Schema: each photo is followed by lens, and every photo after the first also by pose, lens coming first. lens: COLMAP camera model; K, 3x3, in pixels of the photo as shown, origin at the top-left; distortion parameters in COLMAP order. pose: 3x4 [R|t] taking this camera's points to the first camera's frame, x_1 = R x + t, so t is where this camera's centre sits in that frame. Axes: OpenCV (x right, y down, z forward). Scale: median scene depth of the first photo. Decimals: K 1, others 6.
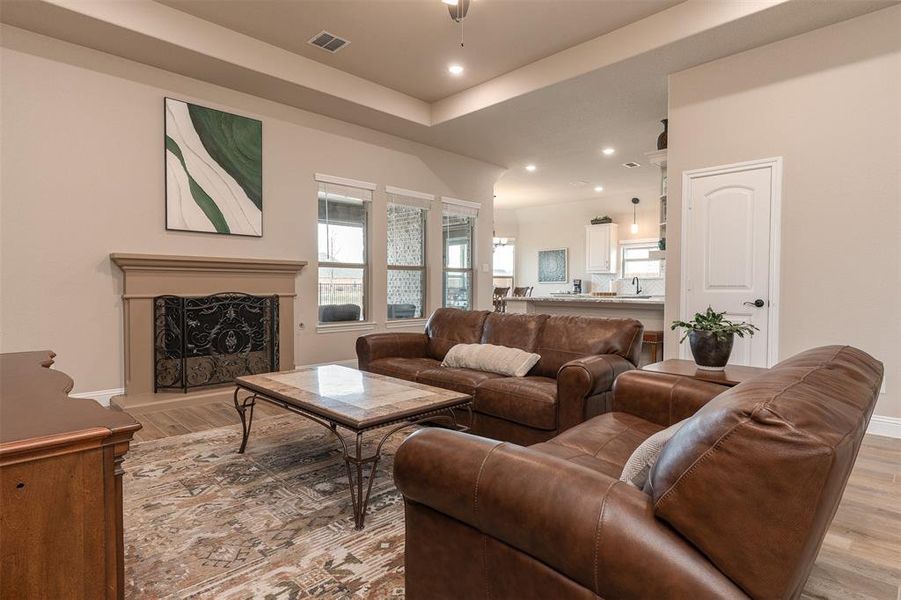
lens RADIAL K [[468.1, 0, 449.7], [0, 468.1, 289.7], [0, 0, 1]] dist [0.002872, 0.000297]
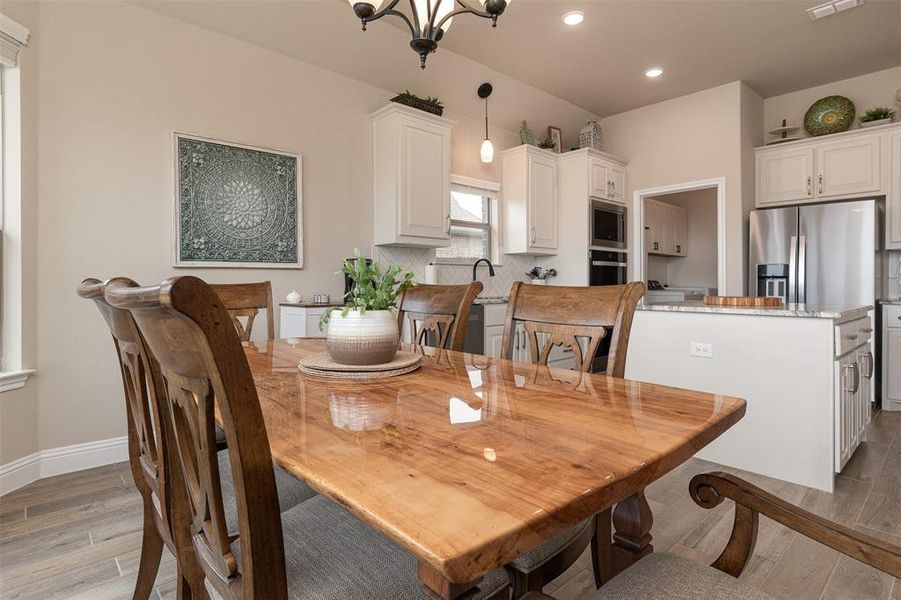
lens RADIAL K [[468.1, 0, 449.7], [0, 468.1, 289.7], [0, 0, 1]] dist [0.002872, 0.000297]
pose [[0.033245, -0.023490, 0.999171, -0.055915], [0.006485, 0.999708, 0.023287, -0.007397], [-0.999426, 0.005705, 0.033387, 0.928016]]
